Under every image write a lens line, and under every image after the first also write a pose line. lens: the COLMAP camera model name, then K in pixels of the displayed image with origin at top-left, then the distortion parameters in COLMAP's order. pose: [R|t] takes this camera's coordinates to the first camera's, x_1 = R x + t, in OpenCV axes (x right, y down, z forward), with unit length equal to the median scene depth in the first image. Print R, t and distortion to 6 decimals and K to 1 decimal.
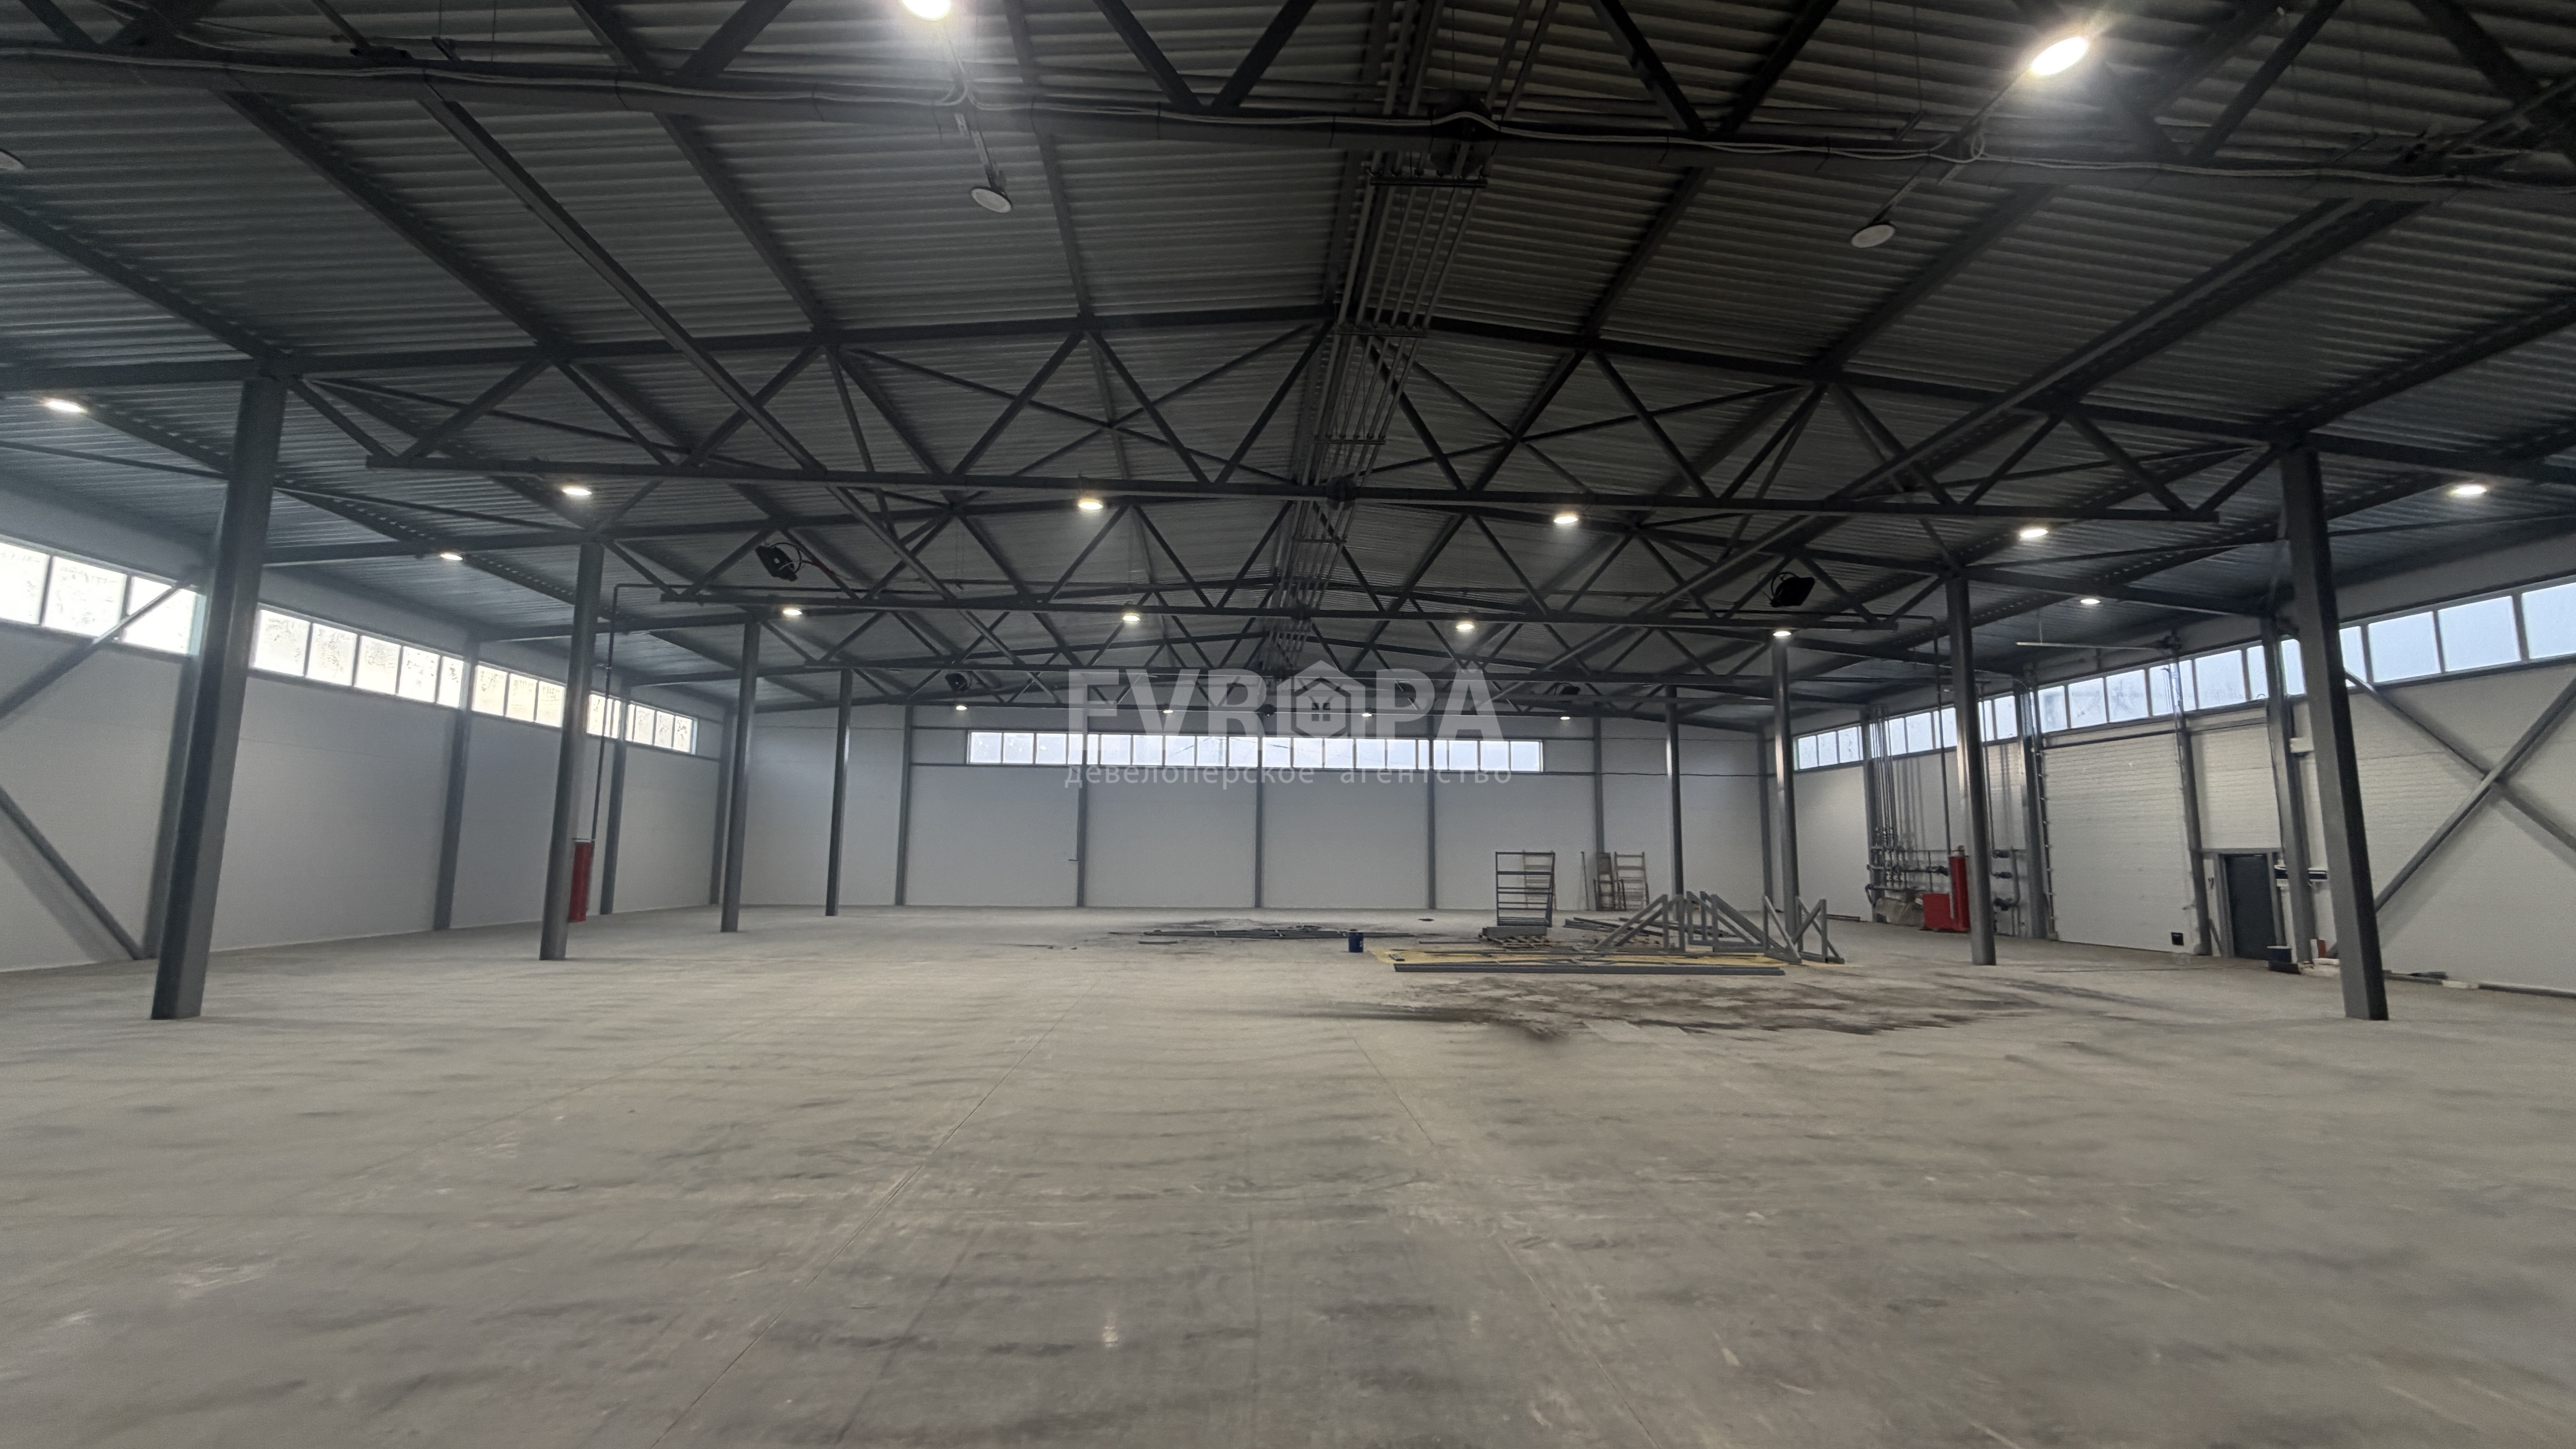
lens RADIAL K [[1010.2, 0, 1273.0], [0, 1010.2, 704.3], [0, 0, 1]] dist [-0.001862, -0.000497]
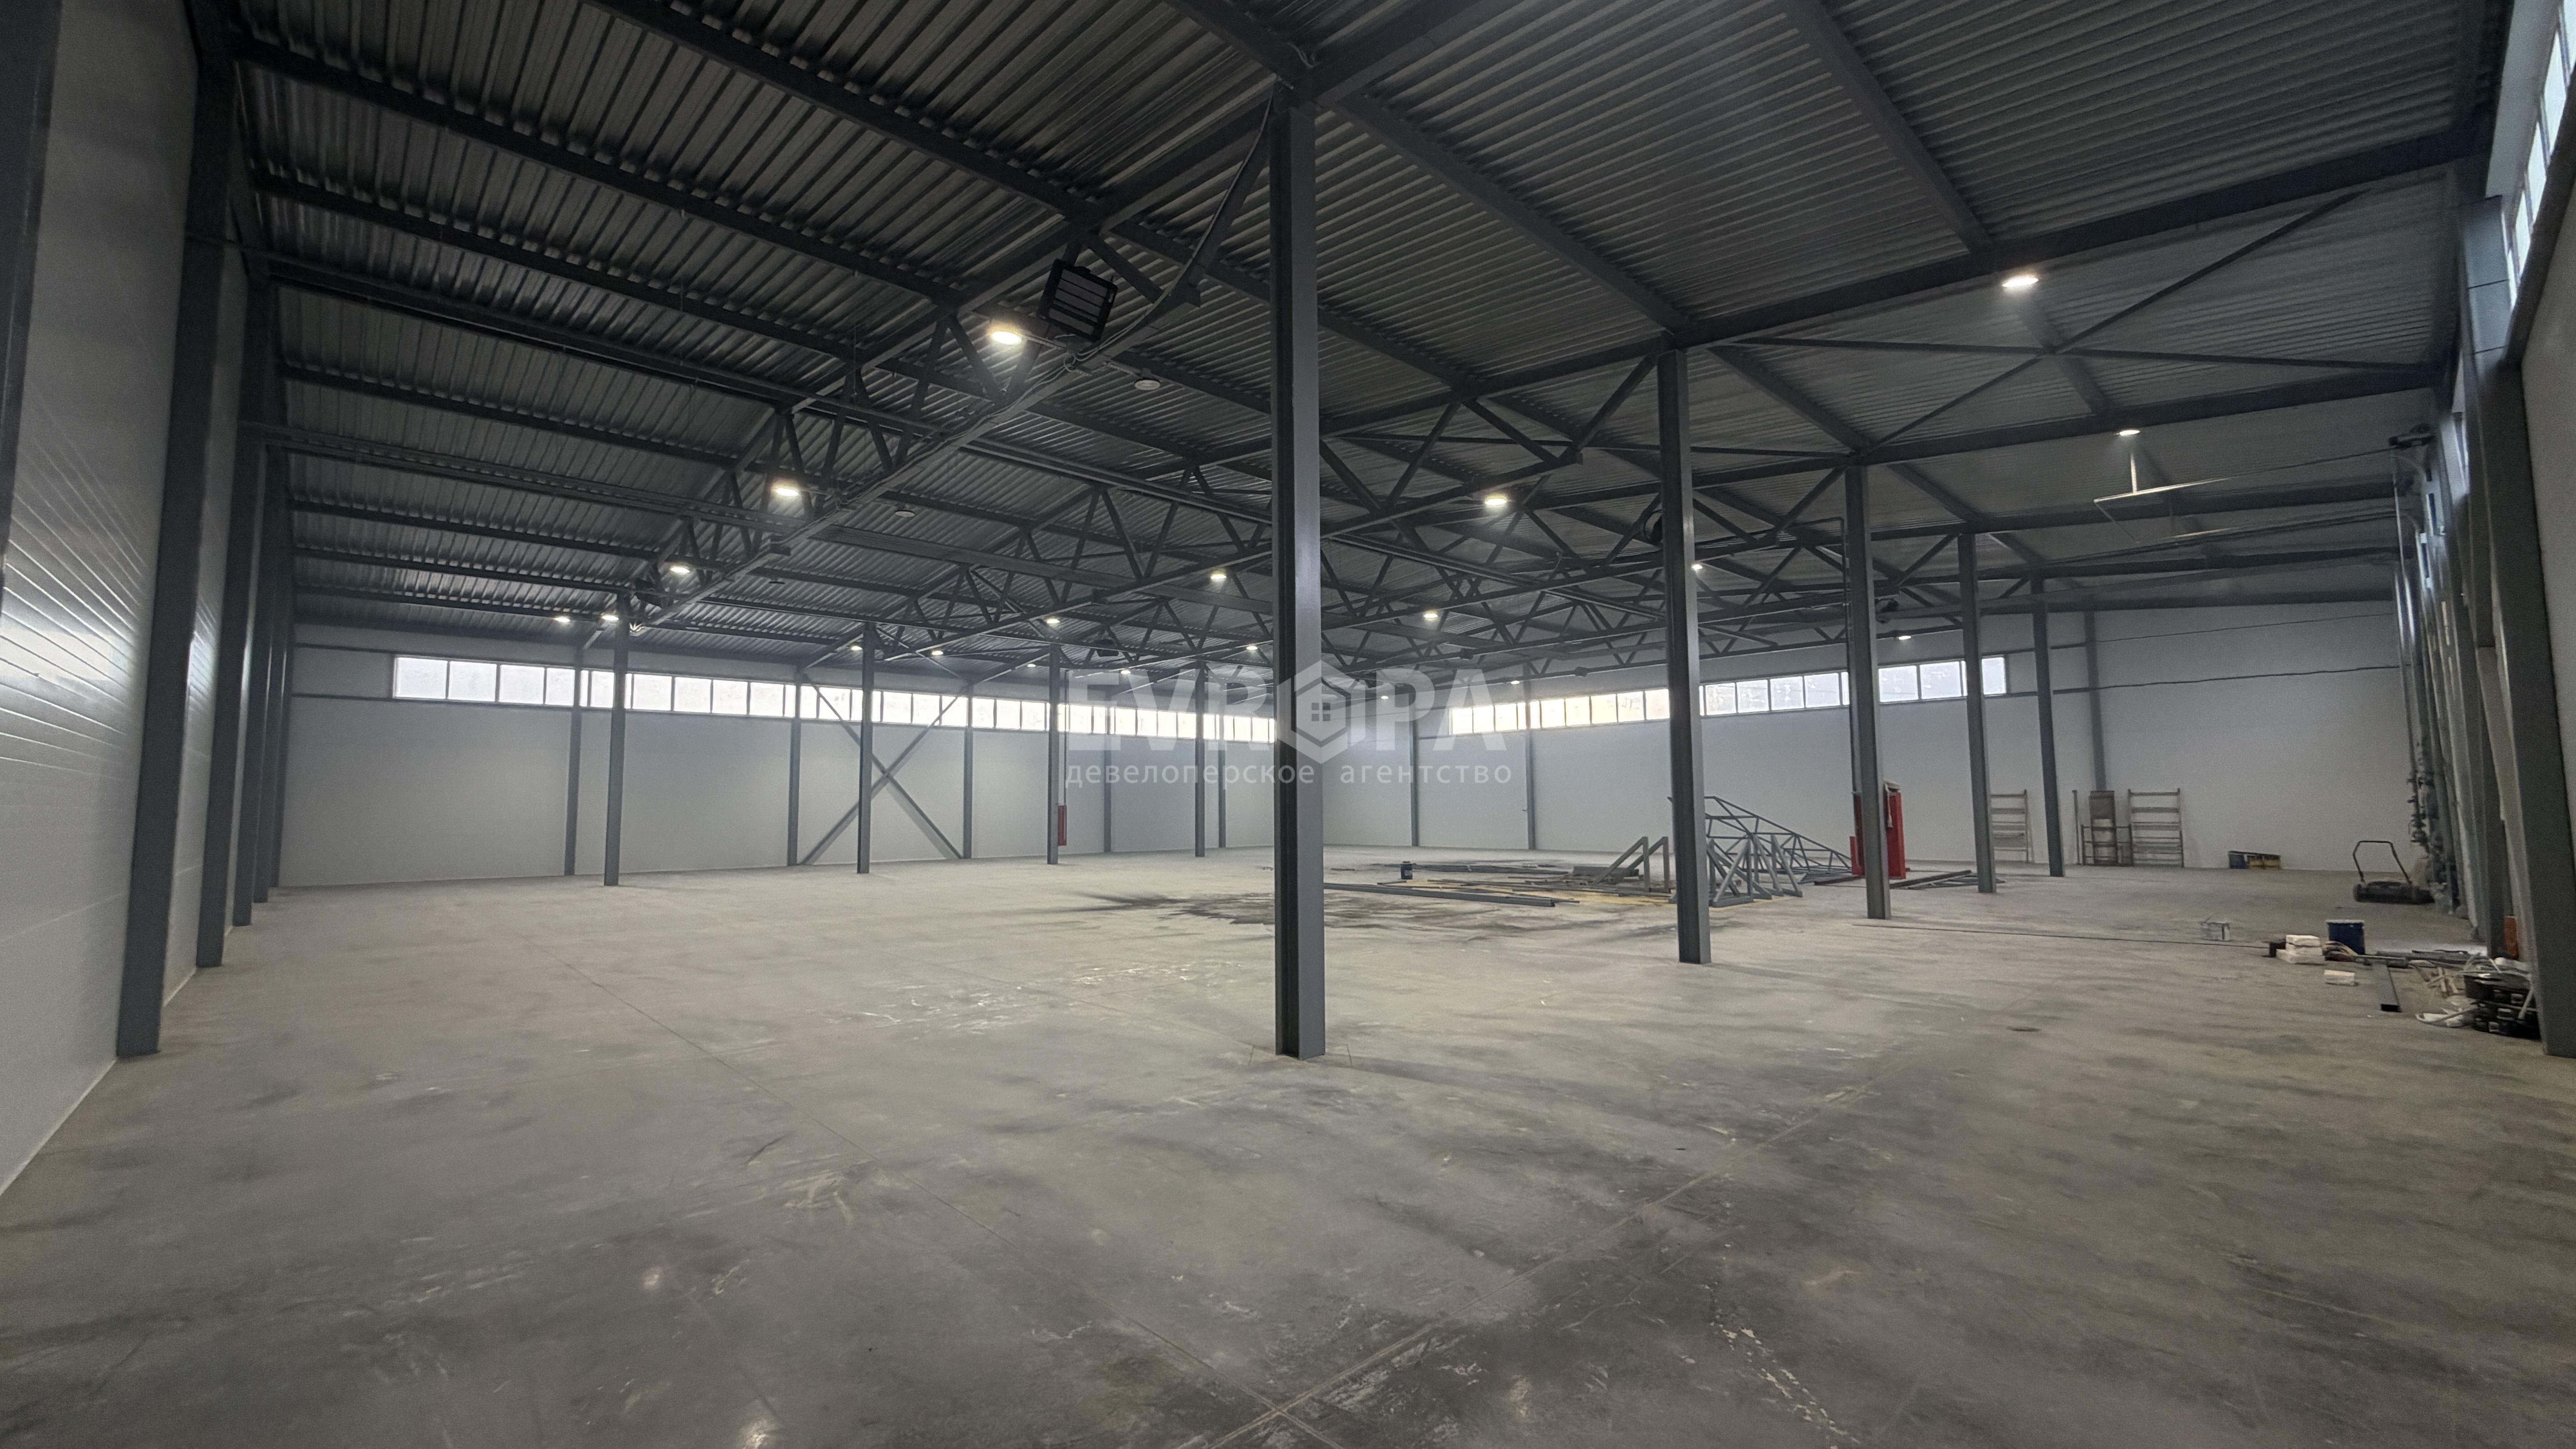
lens RADIAL K [[1010.2, 0, 1271.5], [0, 1010.2, 741.8], [0, 0, 1]] dist [-0.001862, -0.000497]
pose [[0.646878, -0.064768, -0.759838, 0.513521], [0.129184, 0.991293, 0.025482, 0.007803], [0.751572, -0.114643, 0.649613, 0.024932]]
